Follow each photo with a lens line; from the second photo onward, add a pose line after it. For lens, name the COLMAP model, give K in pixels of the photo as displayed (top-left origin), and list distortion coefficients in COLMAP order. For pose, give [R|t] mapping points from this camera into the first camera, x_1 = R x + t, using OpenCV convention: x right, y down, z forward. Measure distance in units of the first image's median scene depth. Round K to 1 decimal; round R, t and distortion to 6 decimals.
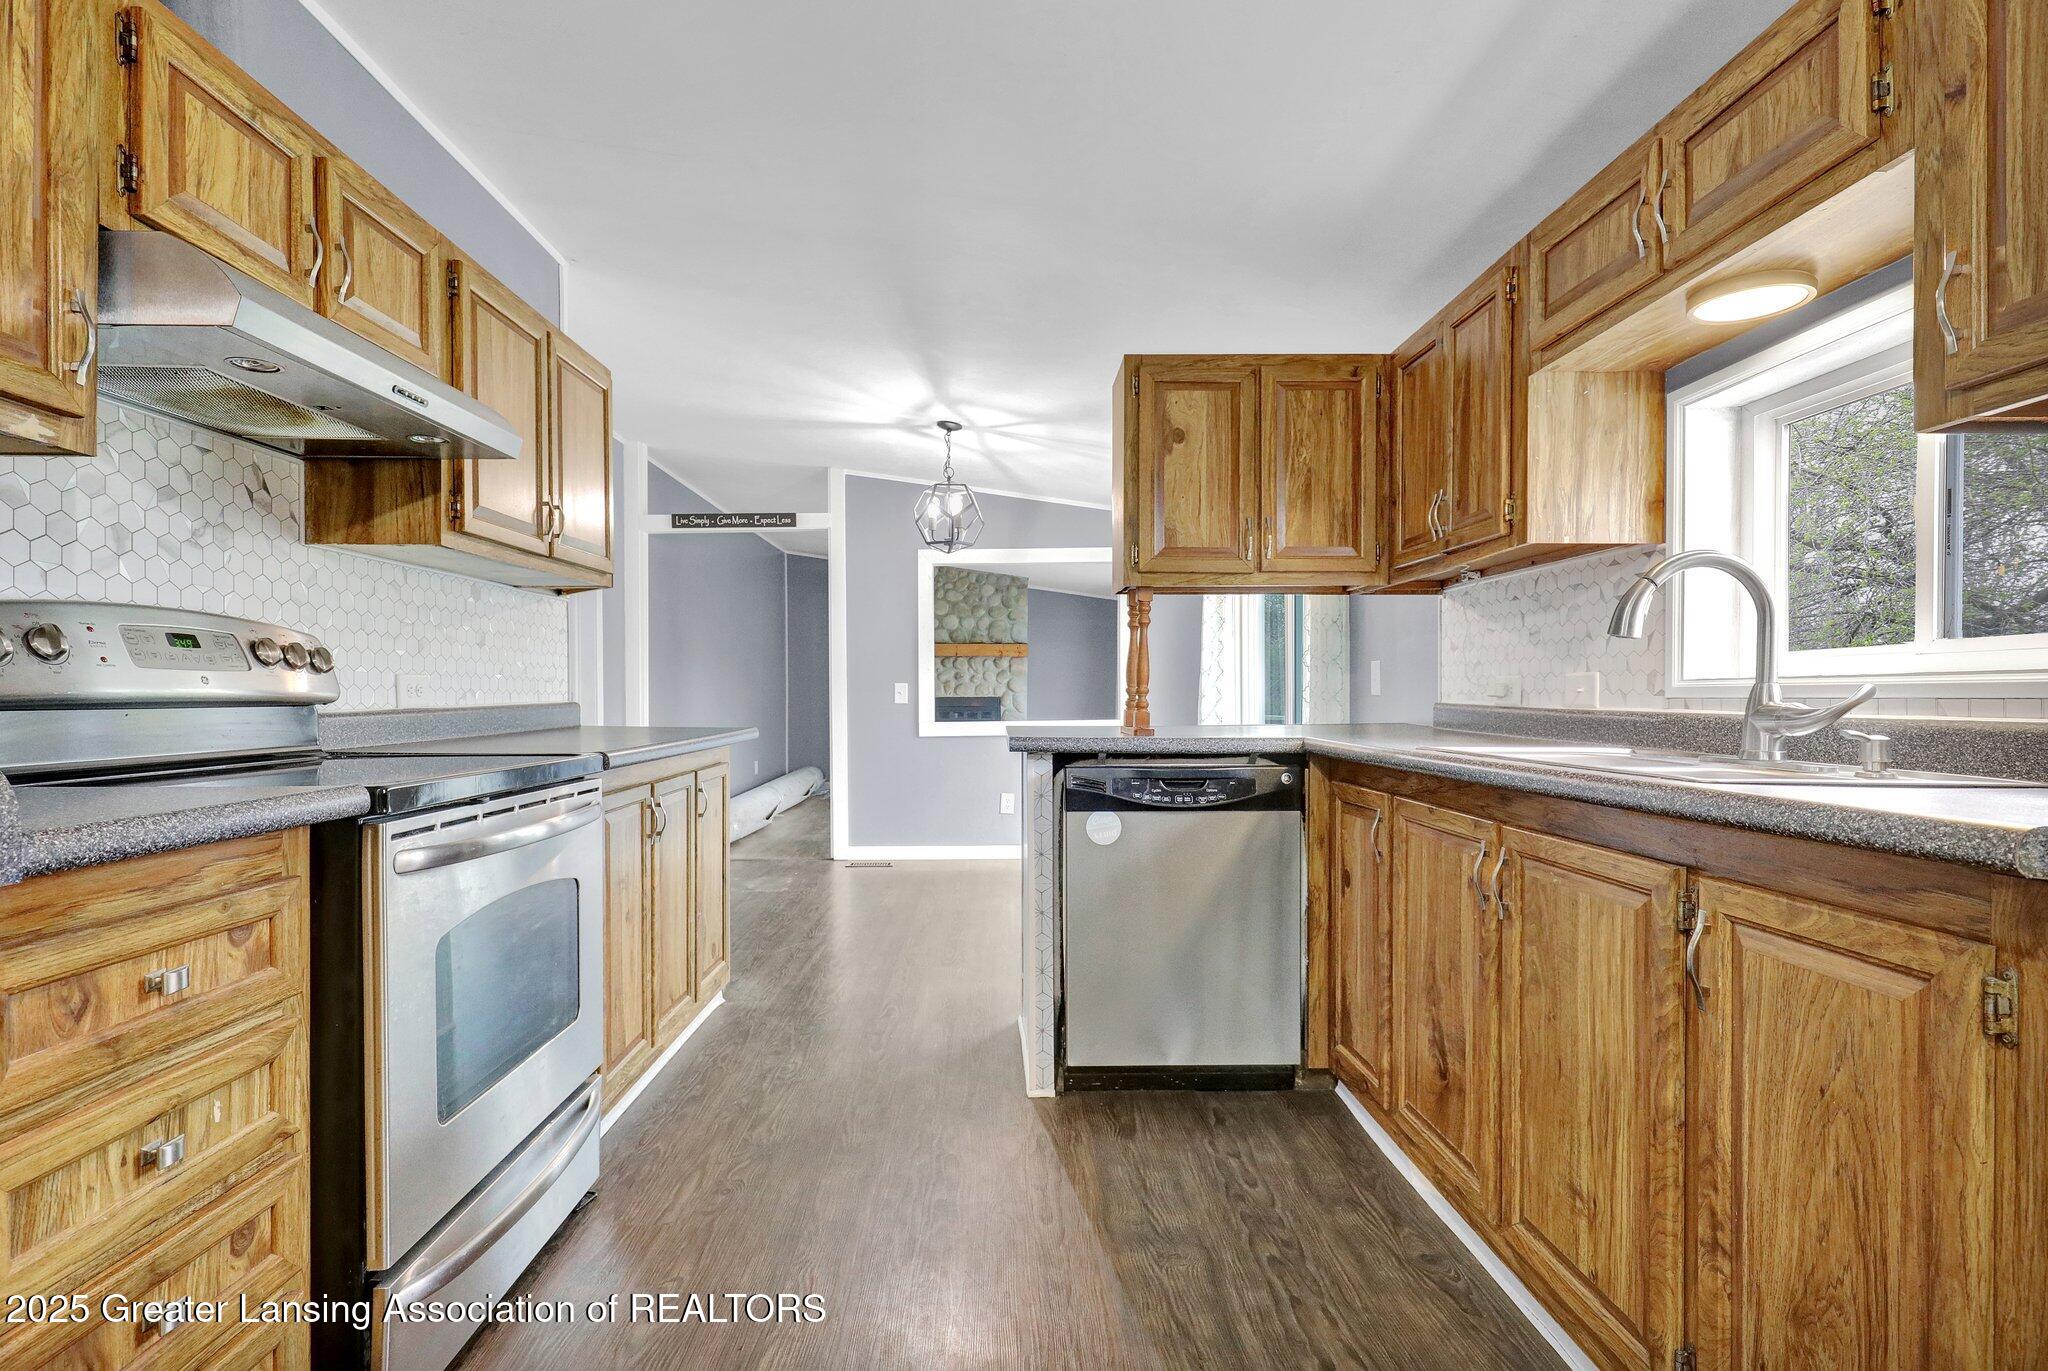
lens RADIAL K [[987.9, 0, 1021.7], [0, 987.9, 691.0], [0, 0, 1]] dist [0.005673, 0.000140]
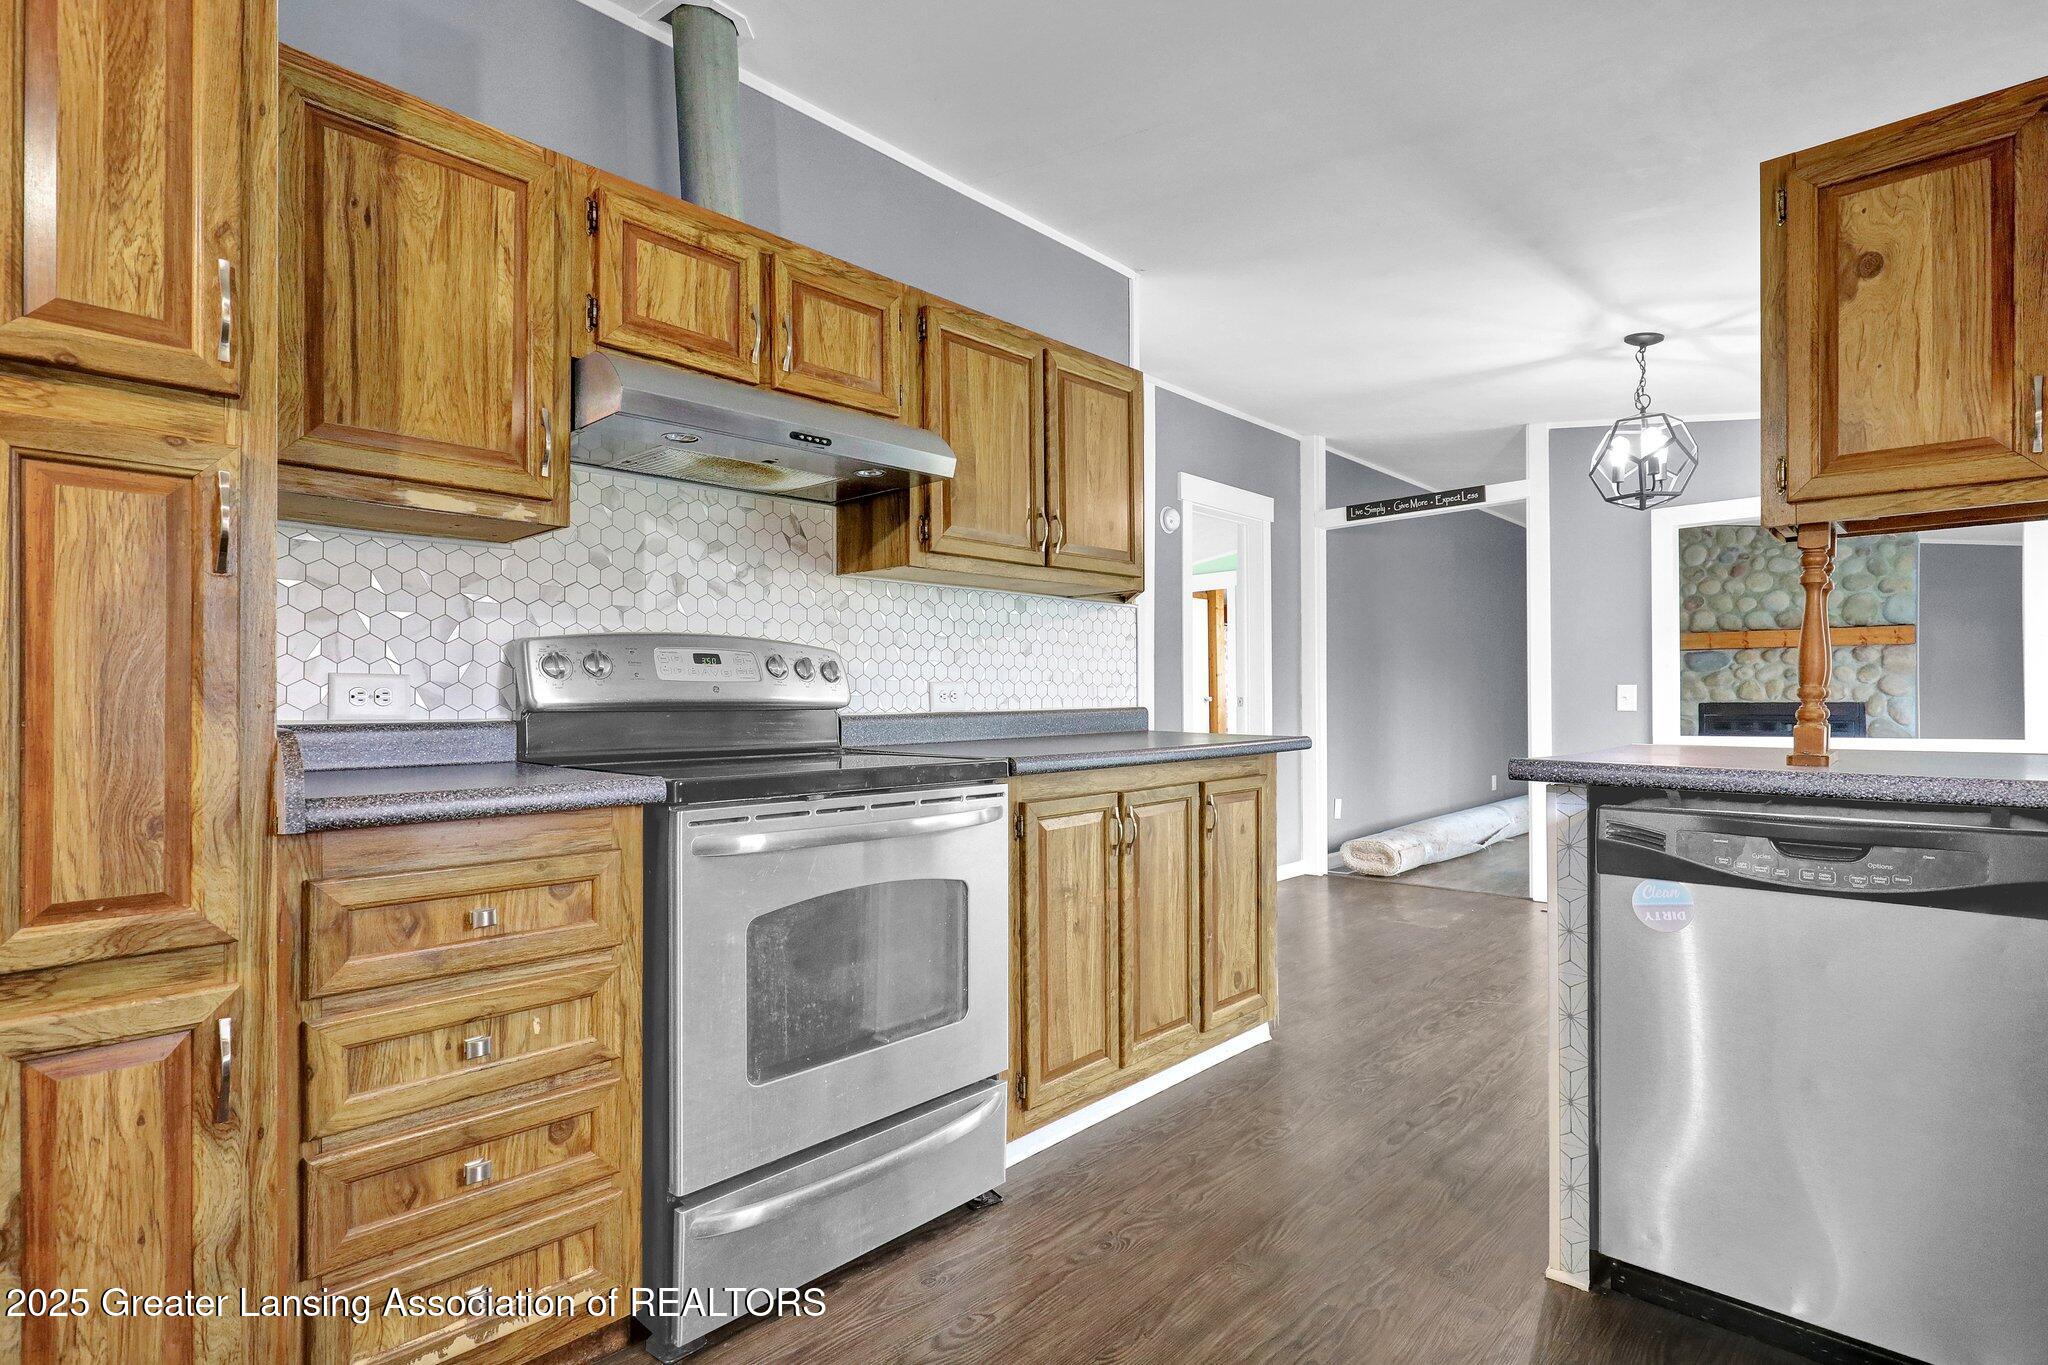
lens RADIAL K [[1025.1, 0, 1013.3], [0, 1025.1, 690.3], [0, 0, 1]] dist [-0.001984, 0.003390]
pose [[0.709420, -0.006958, -0.704752, 0.303006], [0.003550, 0.999974, -0.006299, -0.000020], [0.704777, 0.001967, 0.709426, 0.264355]]
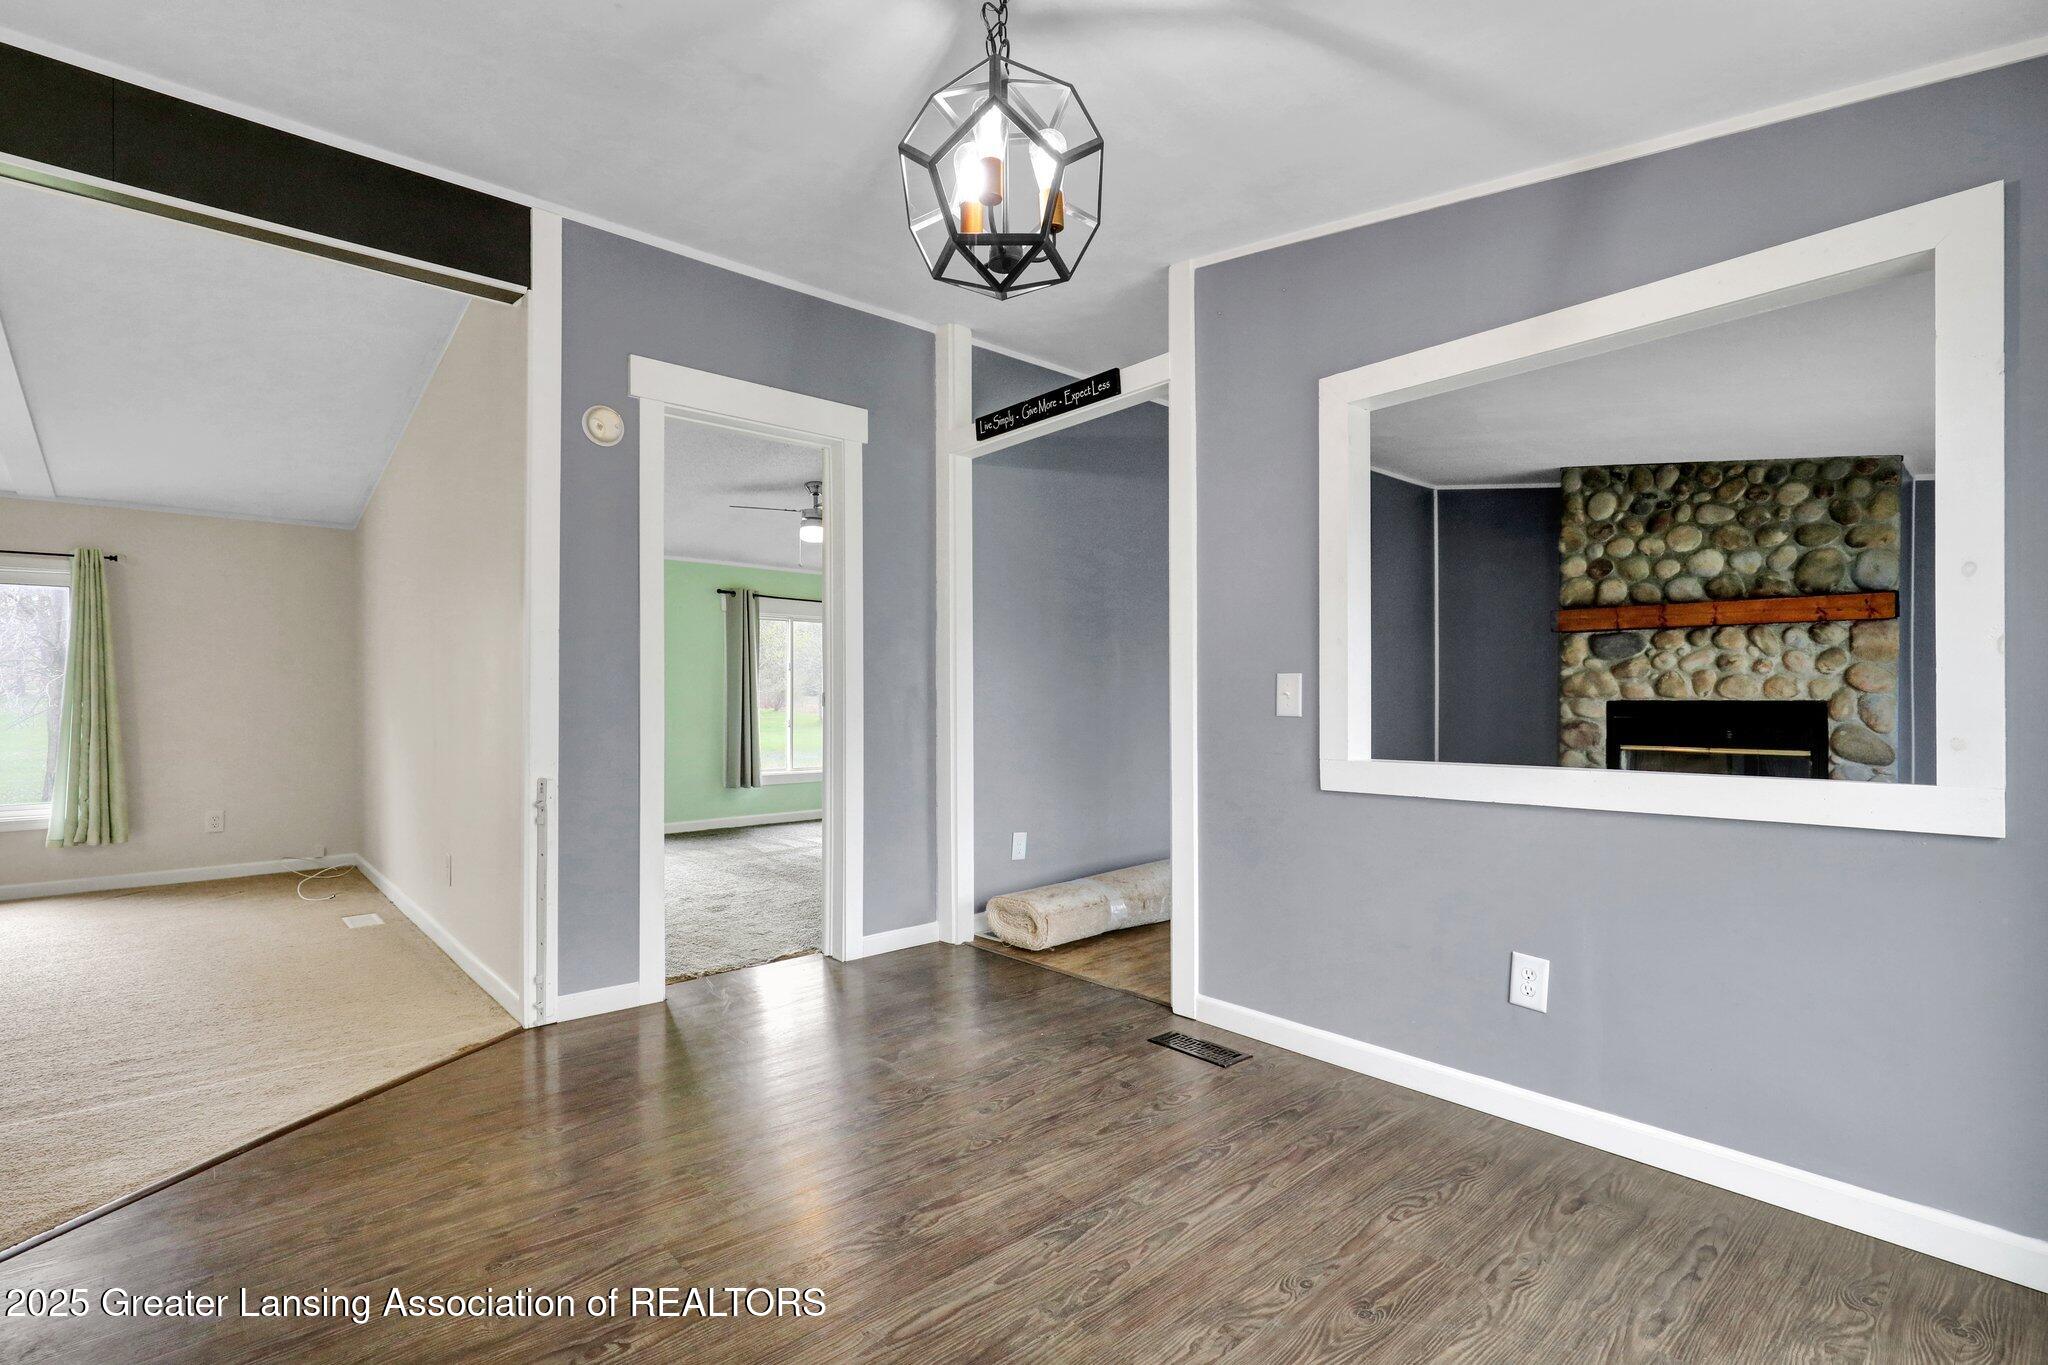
lens RADIAL K [[940.2, 0, 1023.7], [0, 940.2, 681.4], [0, 0, 1]] dist [0.000394, -0.000413]
pose [[0.639932, -0.010151, -0.768365, 0.409782], [0.002922, 0.999938, -0.010776, 0.000761], [0.768426, 0.004651, 0.639922, 1.826564]]
